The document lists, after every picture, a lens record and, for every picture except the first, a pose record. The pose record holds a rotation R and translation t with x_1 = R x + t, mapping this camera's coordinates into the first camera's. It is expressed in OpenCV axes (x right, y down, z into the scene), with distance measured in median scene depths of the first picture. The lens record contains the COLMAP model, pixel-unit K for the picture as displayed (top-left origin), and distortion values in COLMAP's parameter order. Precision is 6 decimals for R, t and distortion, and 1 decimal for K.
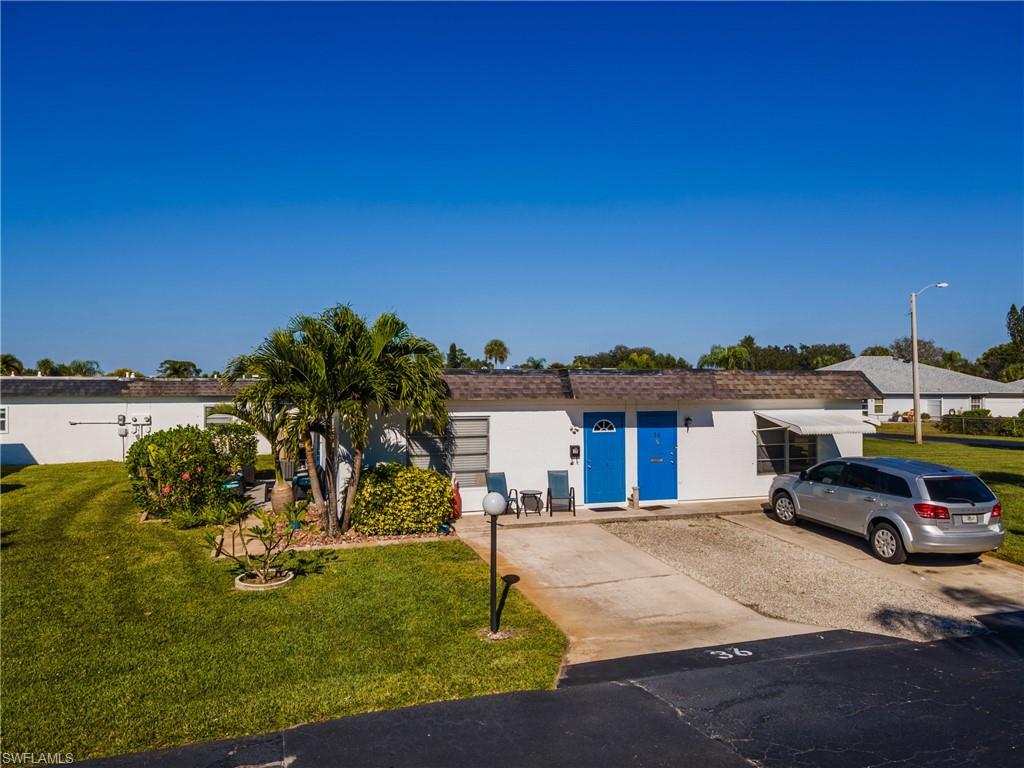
lens RADIAL K [[743.4, 0, 508.5], [0, 743.4, 388.8], [0, 0, 1]] dist [0.037779, -0.004585]
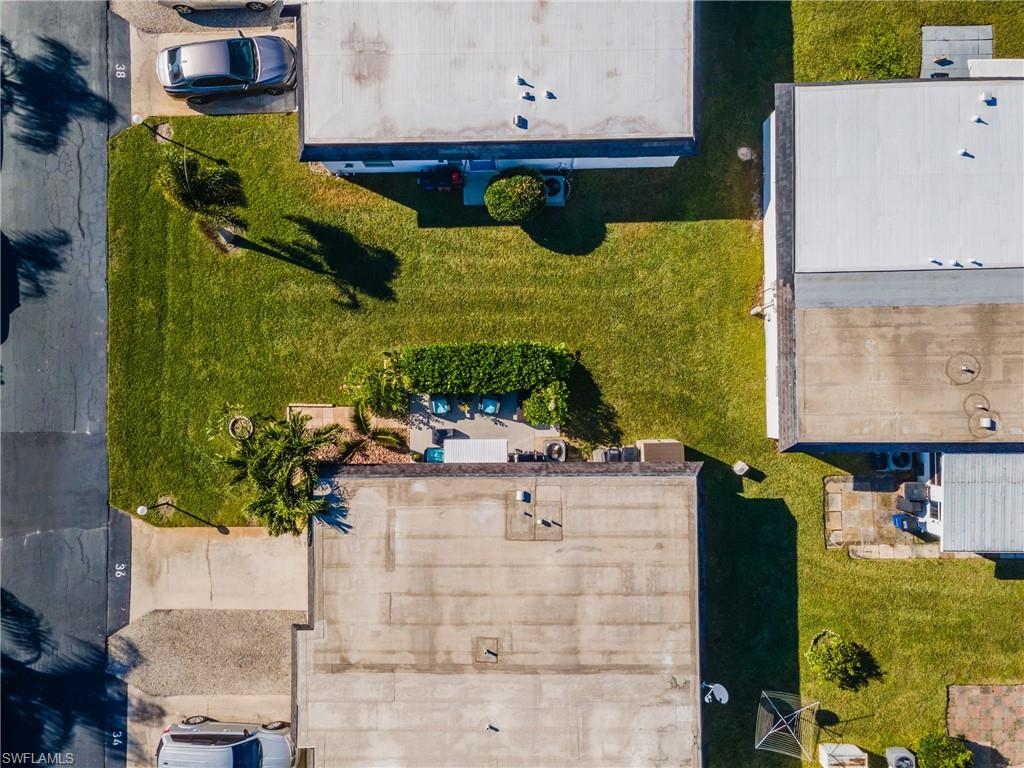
lens RADIAL K [[744.0, 0, 512.0], [0, 744.0, 384.0], [0, 0, 1]] dist [0.067777, 0.005940]
pose [[-0.310172, 0.950649, 0.007717, -0.515410], [0.026088, 0.000397, 0.999660, -1.470689], [0.950322, 0.310268, -0.024924, 1.270071]]
